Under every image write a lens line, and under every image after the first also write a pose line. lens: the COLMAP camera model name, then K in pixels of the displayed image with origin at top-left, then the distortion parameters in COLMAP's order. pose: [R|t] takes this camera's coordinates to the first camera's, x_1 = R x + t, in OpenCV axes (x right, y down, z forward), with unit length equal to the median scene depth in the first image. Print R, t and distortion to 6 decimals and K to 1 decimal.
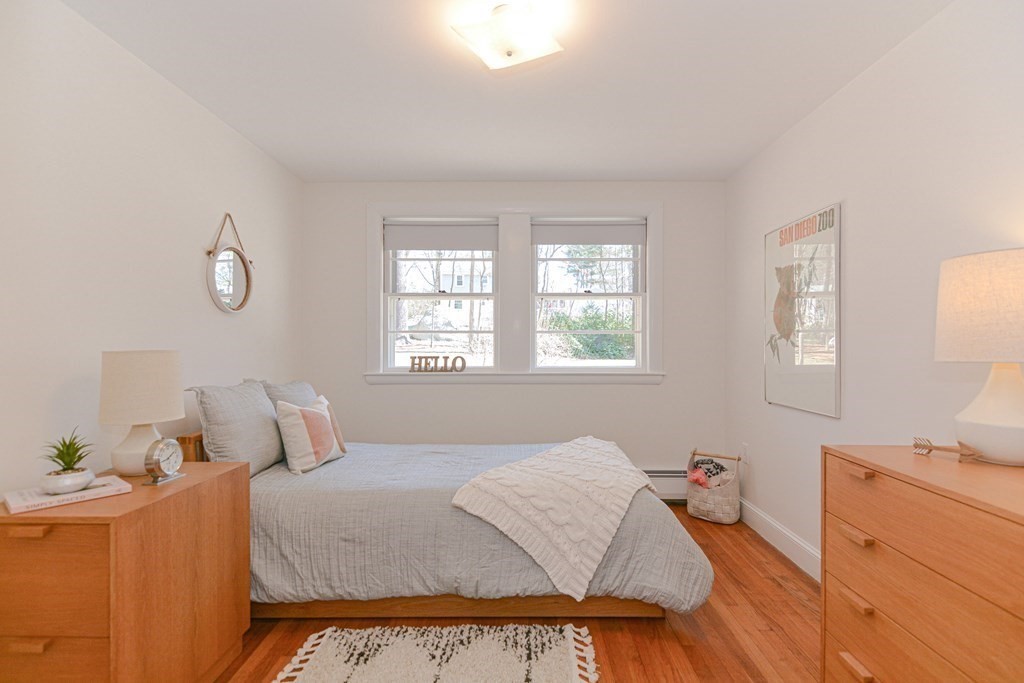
lens RADIAL K [[494.5, 0, 520.7], [0, 494.5, 339.8], [0, 0, 1]] dist [0.008507, -0.004025]
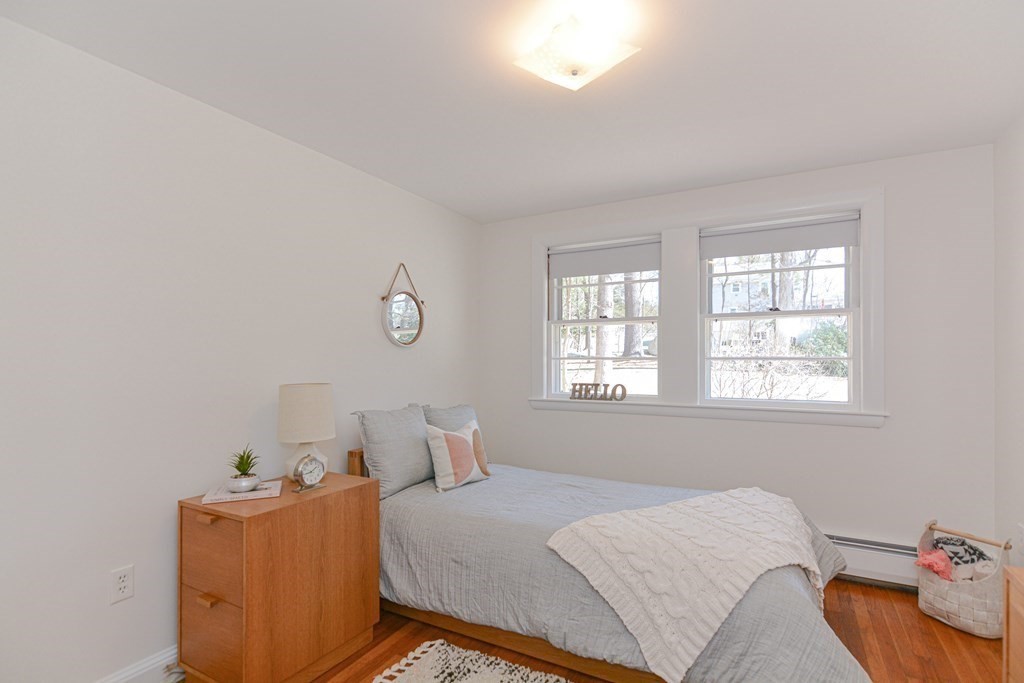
lens RADIAL K [[494.5, 0, 516.7], [0, 494.5, 352.2], [0, 0, 1]] dist [0.008507, -0.004025]
pose [[0.878197, -0.005462, -0.478267, 0.259504], [0.004560, 0.999985, -0.003047, -0.043502], [0.478277, 0.000495, 0.878209, 0.108926]]
